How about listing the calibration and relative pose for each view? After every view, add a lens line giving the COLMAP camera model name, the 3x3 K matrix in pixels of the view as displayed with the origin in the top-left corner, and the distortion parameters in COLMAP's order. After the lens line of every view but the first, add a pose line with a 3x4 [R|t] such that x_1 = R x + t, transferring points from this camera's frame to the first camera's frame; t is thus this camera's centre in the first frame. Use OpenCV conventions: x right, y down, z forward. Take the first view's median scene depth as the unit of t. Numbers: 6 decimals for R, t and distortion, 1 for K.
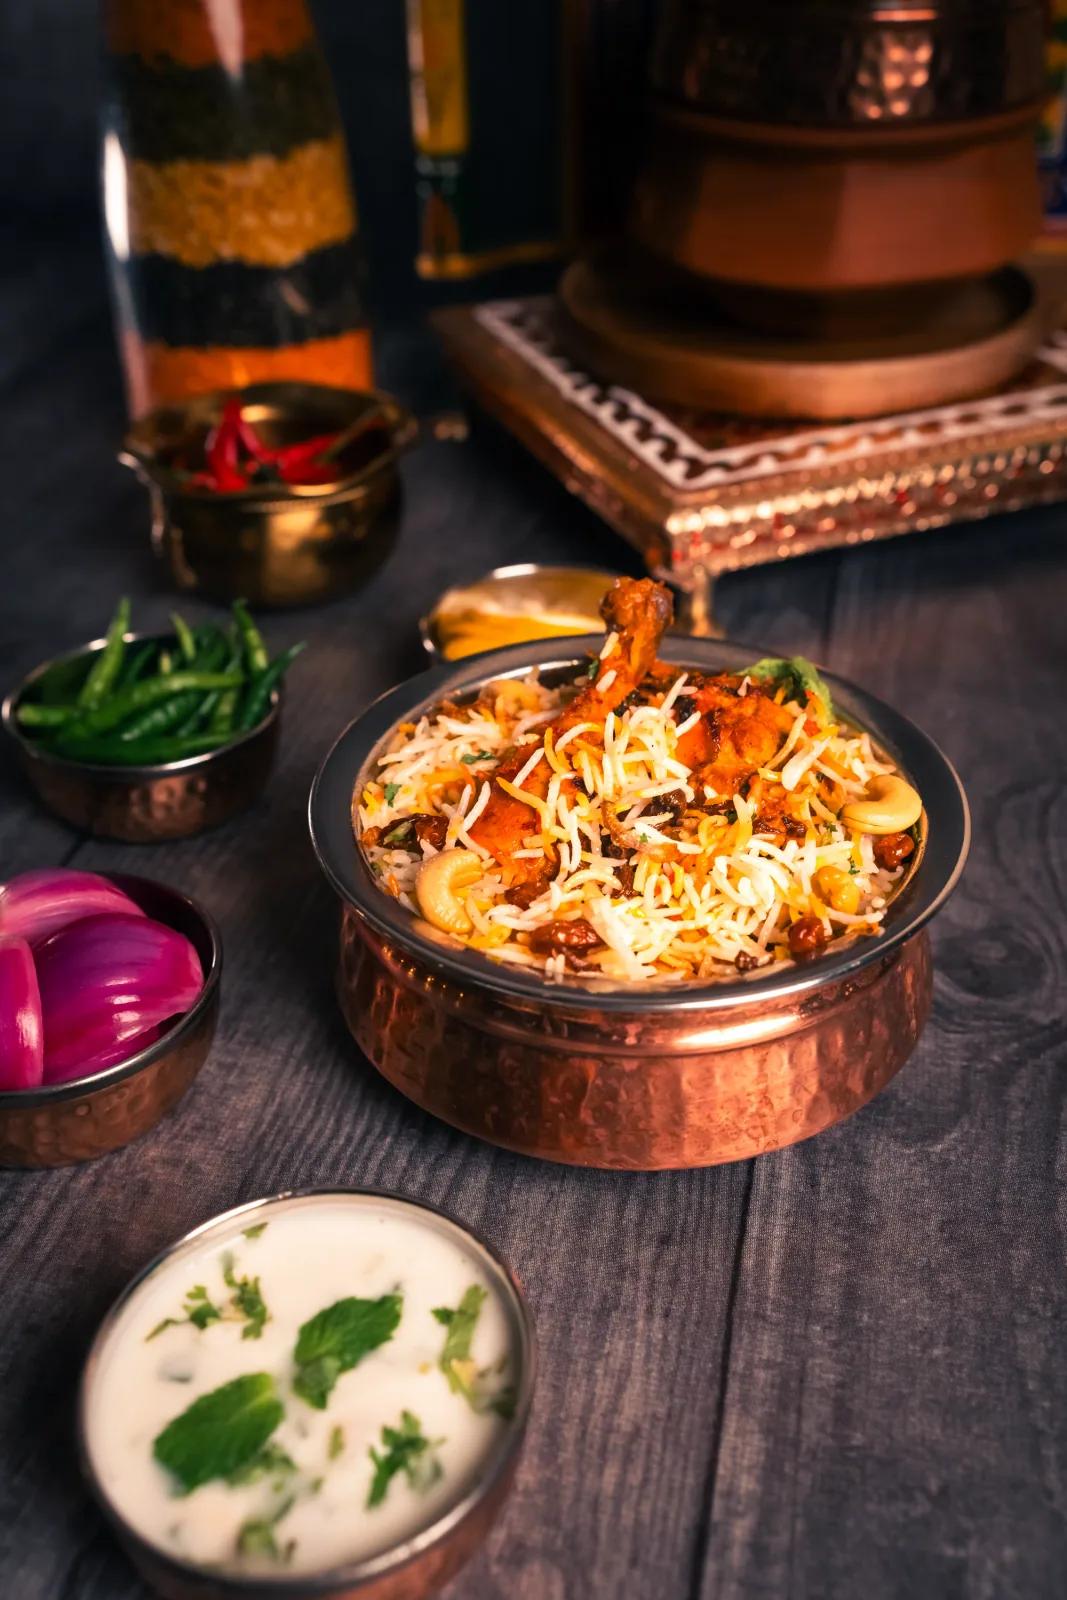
lens RADIAL K [[1576.4, 0, 533.5], [0, 1576.4, 800.0], [0, 0, 1]] dist [0.064584, 0.211305]
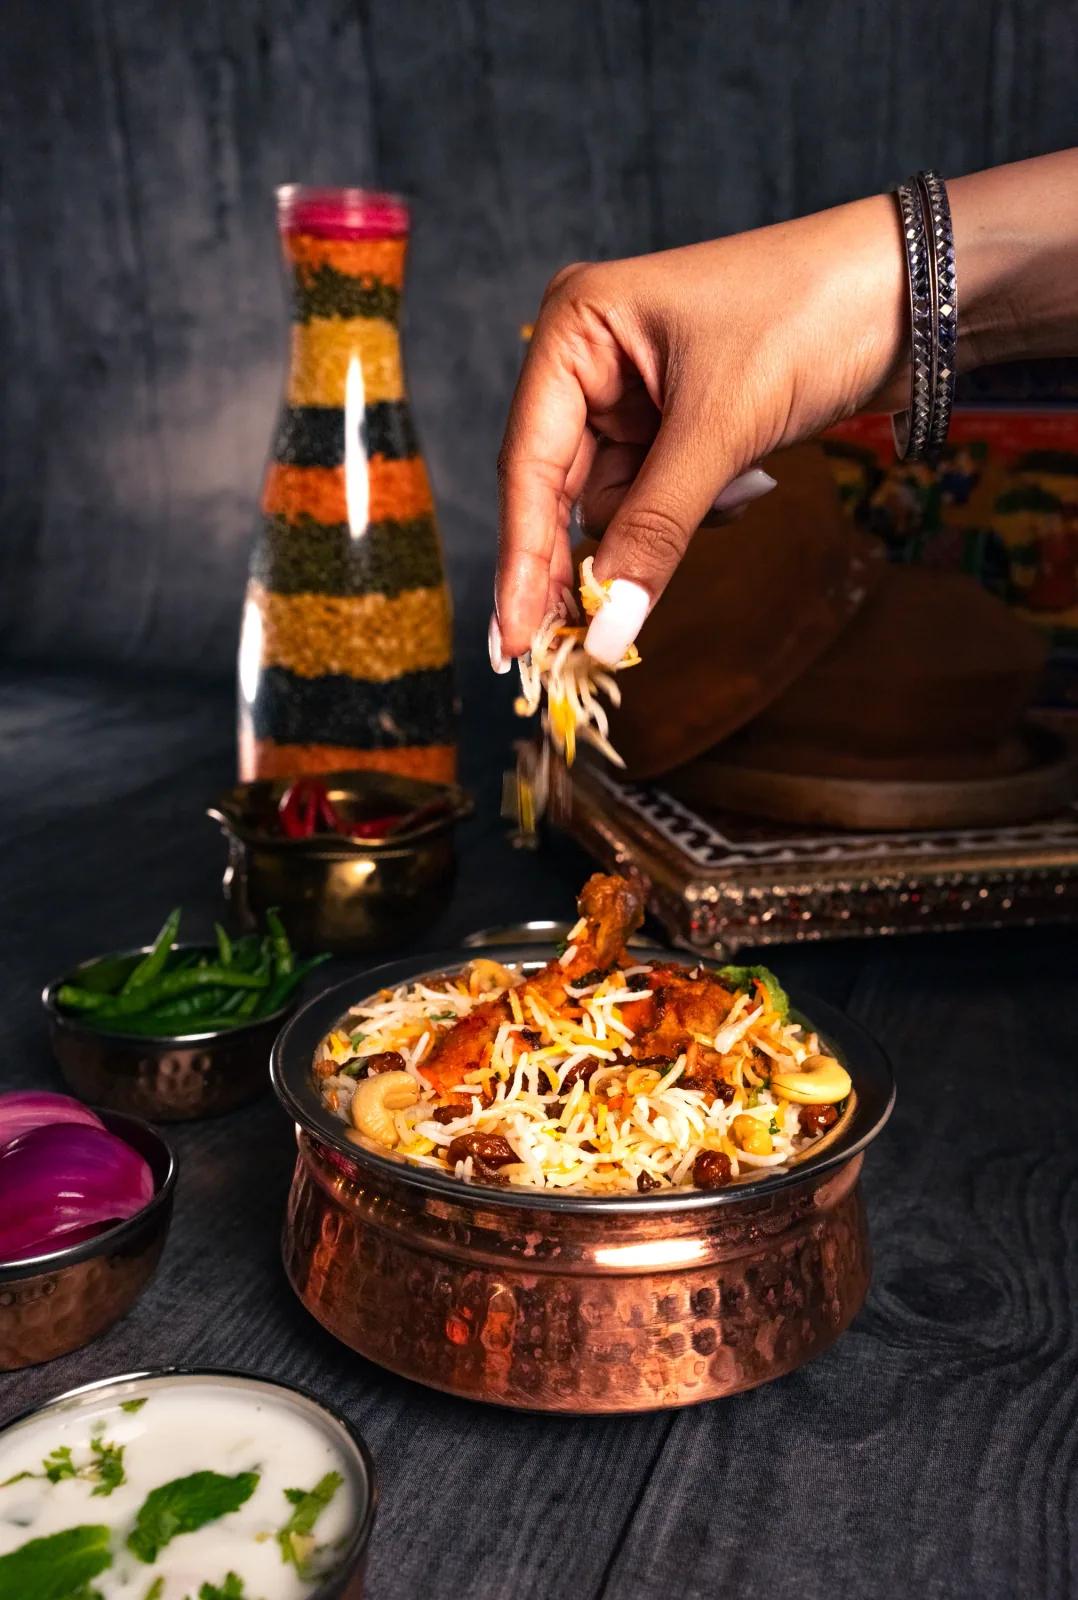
lens RADIAL K [[1573.3, 0, 539.0], [0, 1573.3, 800.0], [0, 0, 1]] dist [0.101412, -0.005323]
pose [[0.992486, 0.066828, -0.102496, 0.135835], [-0.097178, 0.939519, -0.328420, 0.189462], [0.074349, 0.335913, 0.938954, -0.053286]]
